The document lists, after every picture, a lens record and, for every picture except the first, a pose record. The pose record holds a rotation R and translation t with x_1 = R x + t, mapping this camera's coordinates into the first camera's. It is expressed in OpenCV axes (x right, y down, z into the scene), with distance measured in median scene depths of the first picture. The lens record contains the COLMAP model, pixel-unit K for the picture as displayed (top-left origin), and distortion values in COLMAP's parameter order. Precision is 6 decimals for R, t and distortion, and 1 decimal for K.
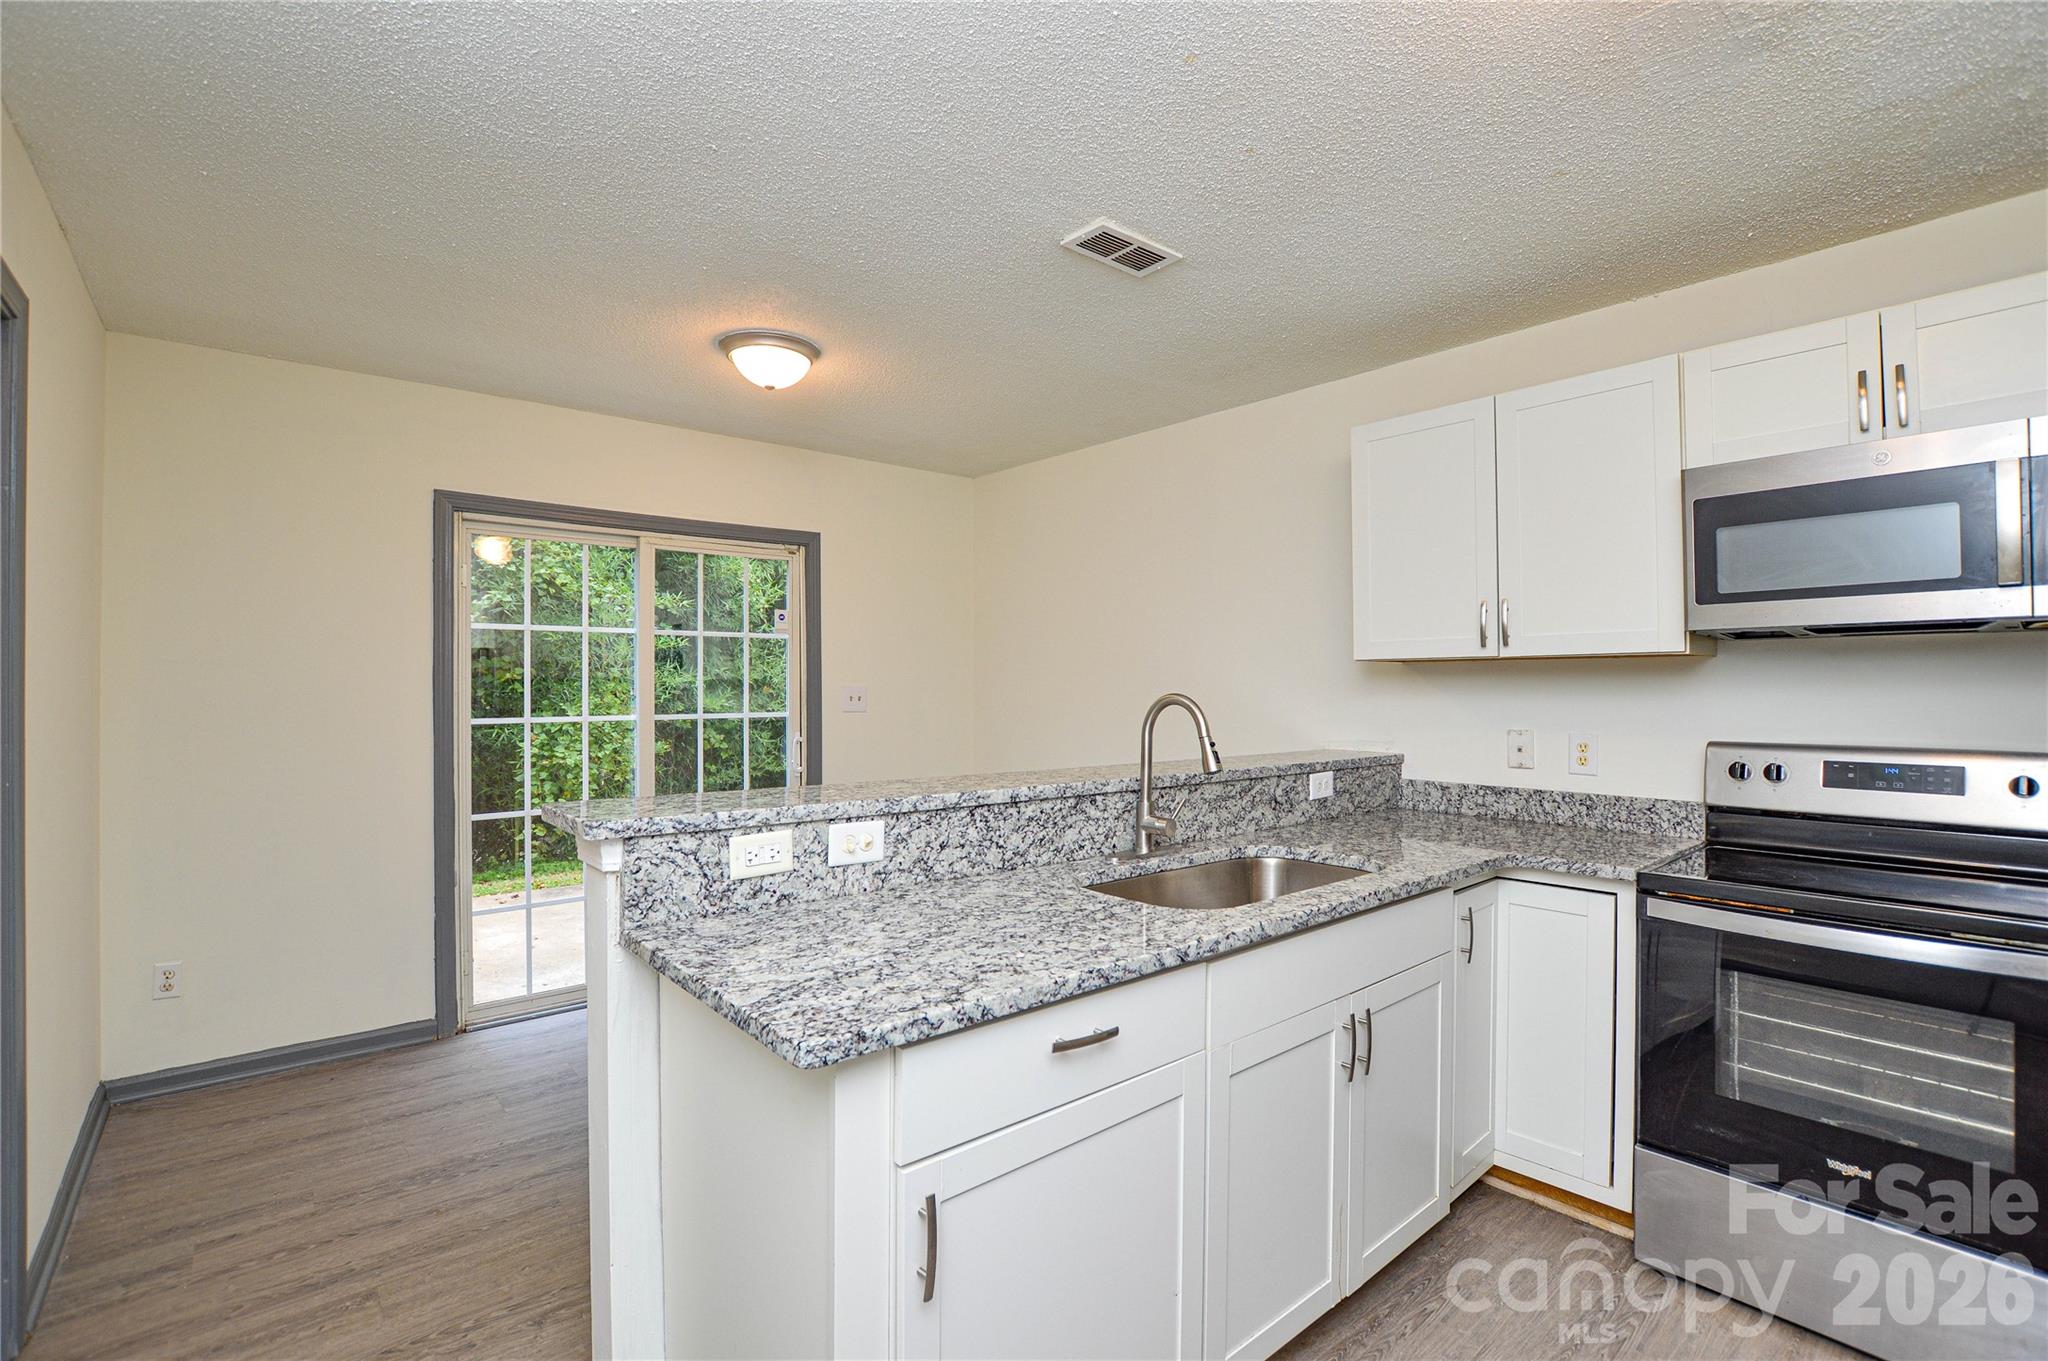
lens RADIAL K [[924.6, 0, 1016.7], [0, 924.6, 681.3], [0, 0, 1]] dist [-0.025598, 0.000584]
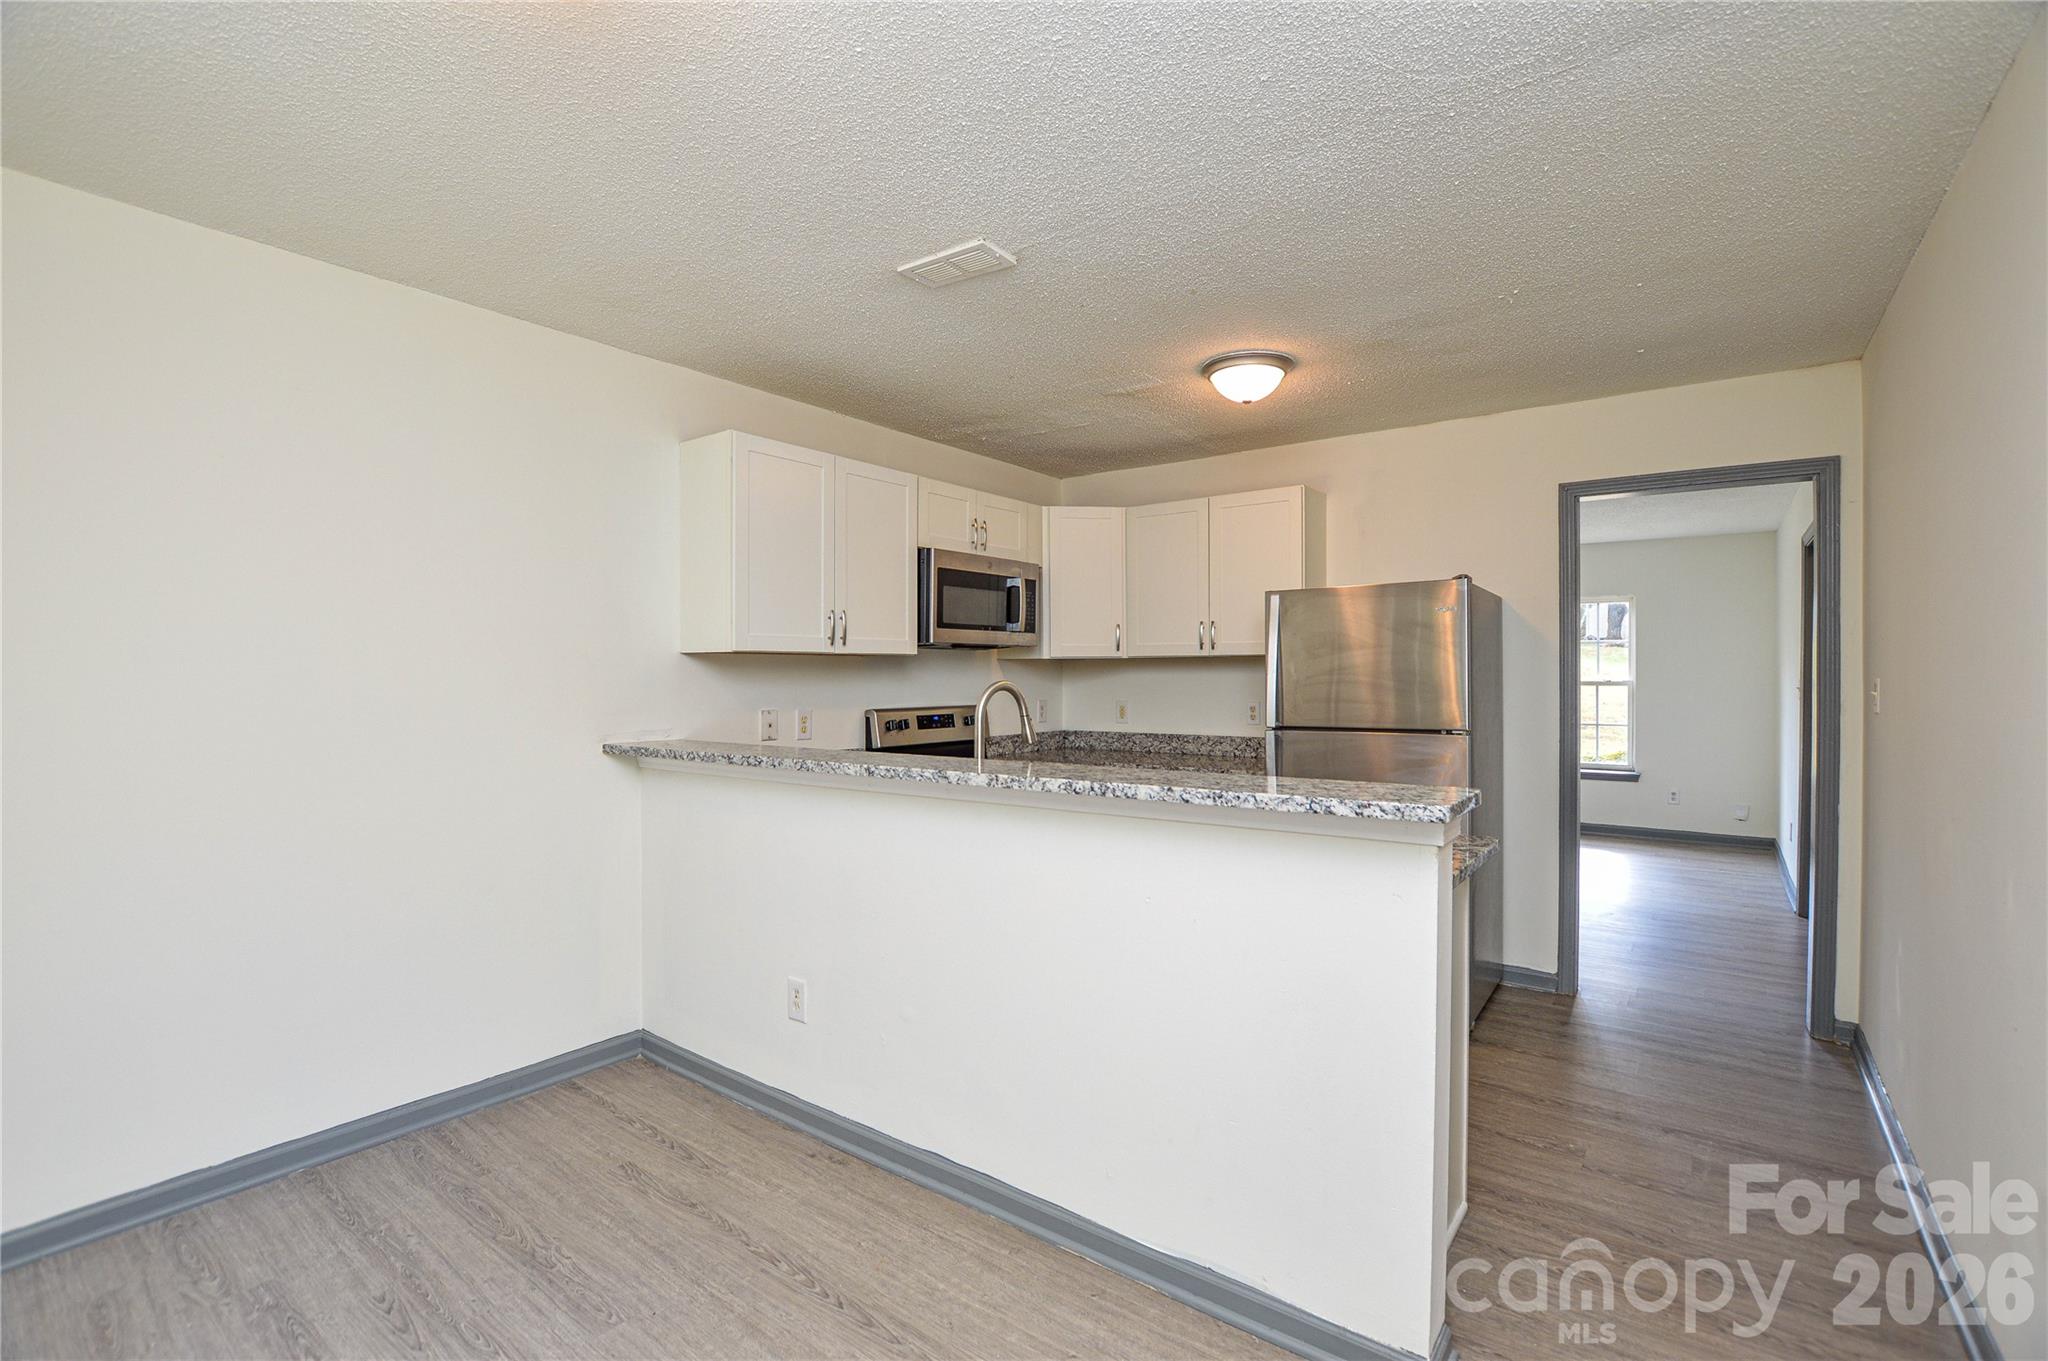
lens RADIAL K [[913.7, 0, 1021.0], [0, 913.7, 678.4], [0, 0, 1]] dist [-0.026678, 0.000839]
pose [[-0.219499, -0.004304, 0.975603, -0.972670], [-0.005738, 0.999979, 0.003120, 0.005307], [-0.975596, -0.004913, -0.219519, 1.211536]]
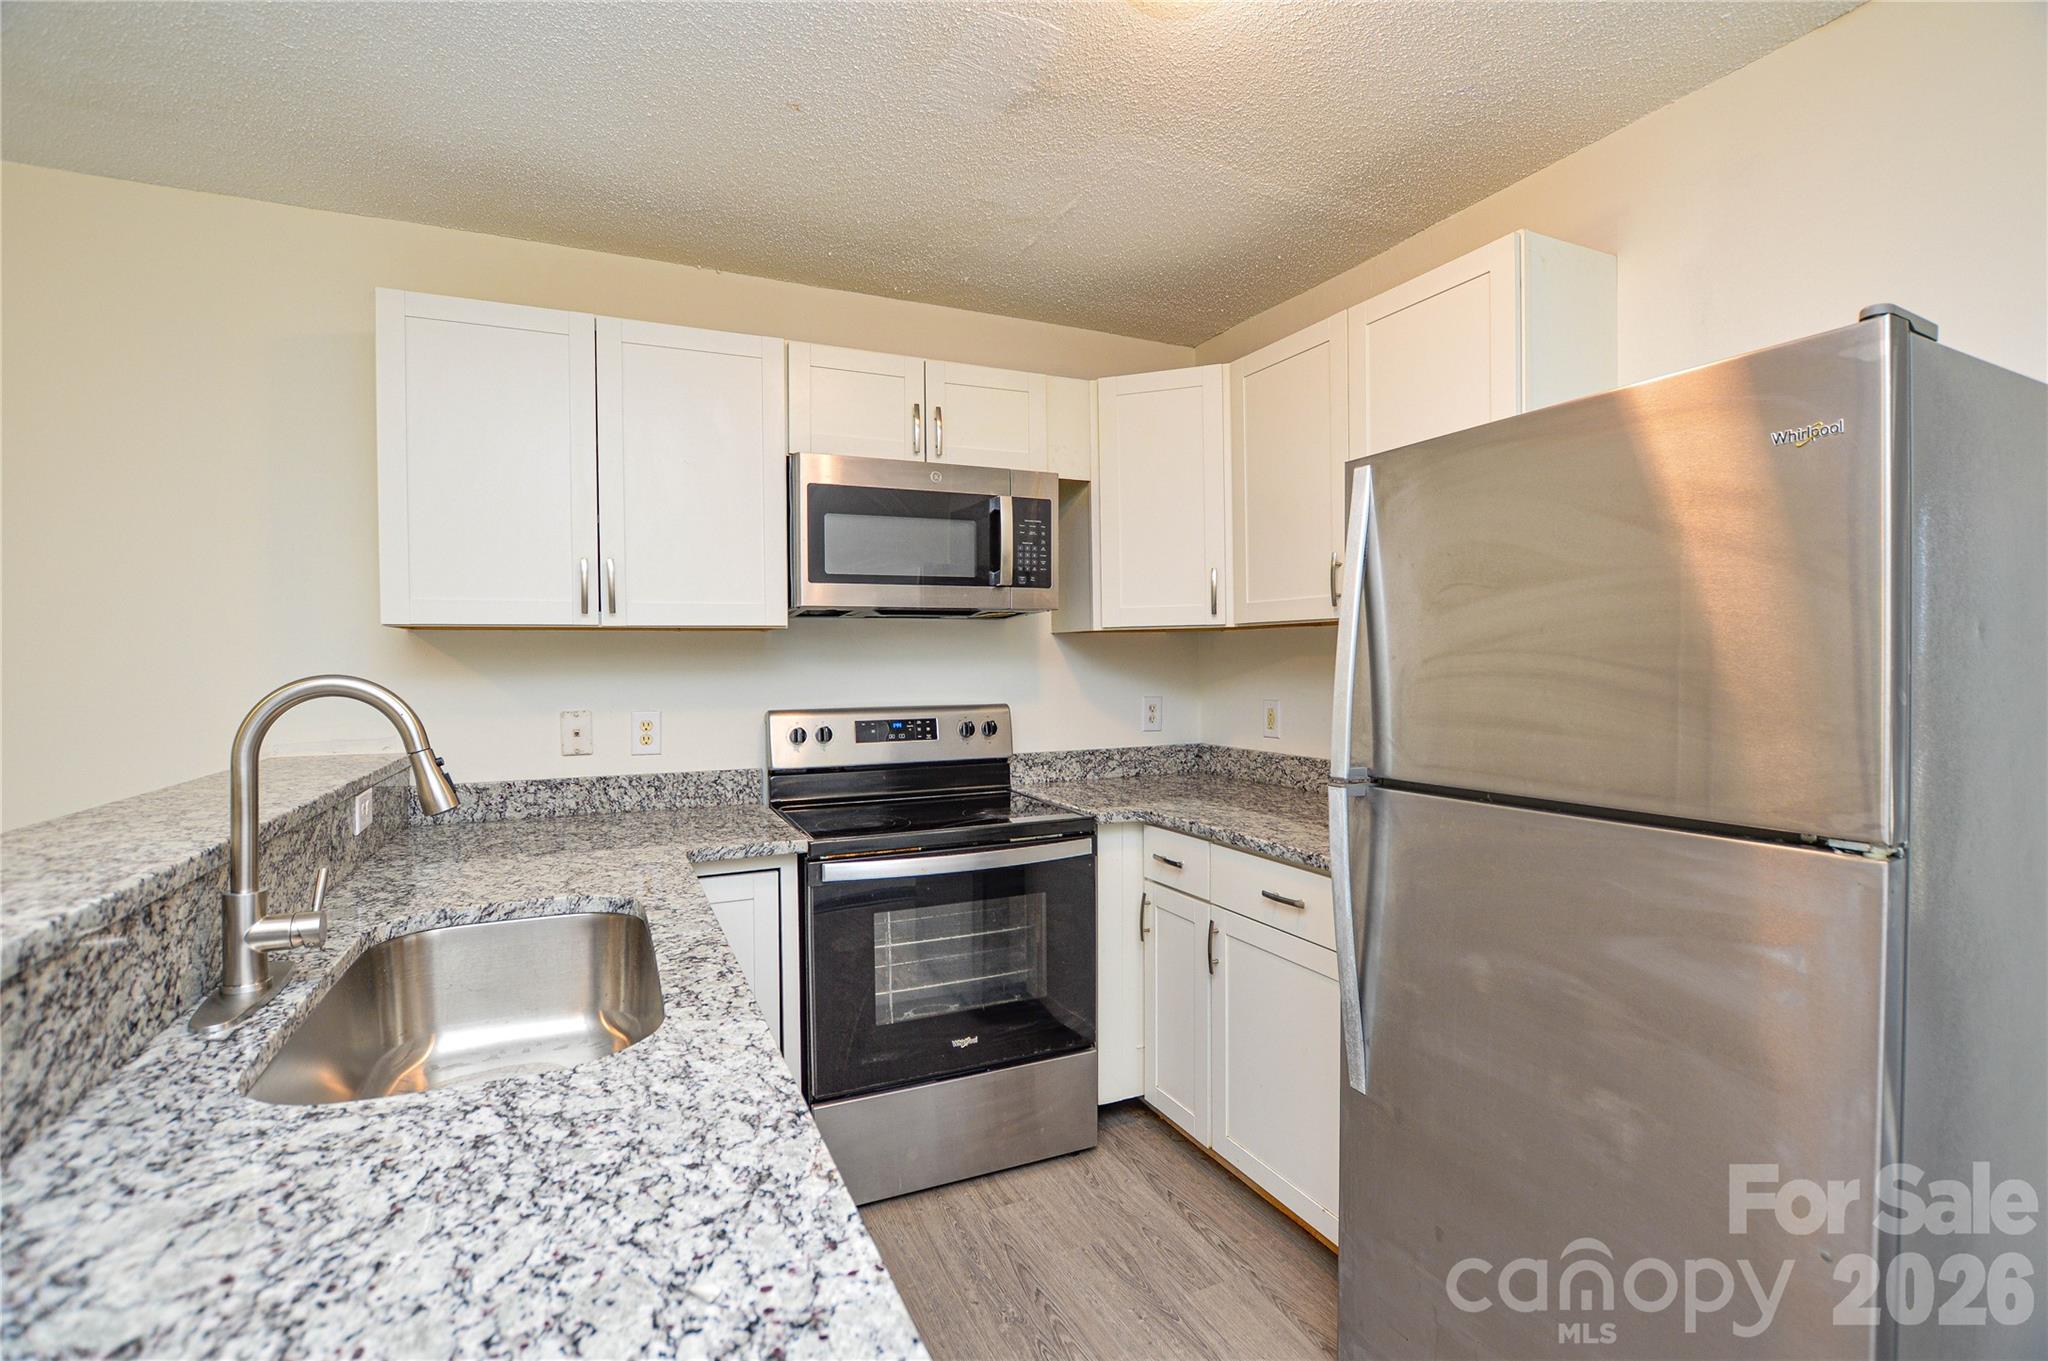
lens RADIAL K [[913.7, 0, 1021.0], [0, 913.7, 678.4], [0, 0, 1]] dist [-0.026678, 0.000839]
pose [[0.265042, -0.021761, 0.963991, -0.217896], [0.001562, 0.999754, 0.022139, 0.004777], [-0.964236, -0.004362, 0.265011, 0.472108]]
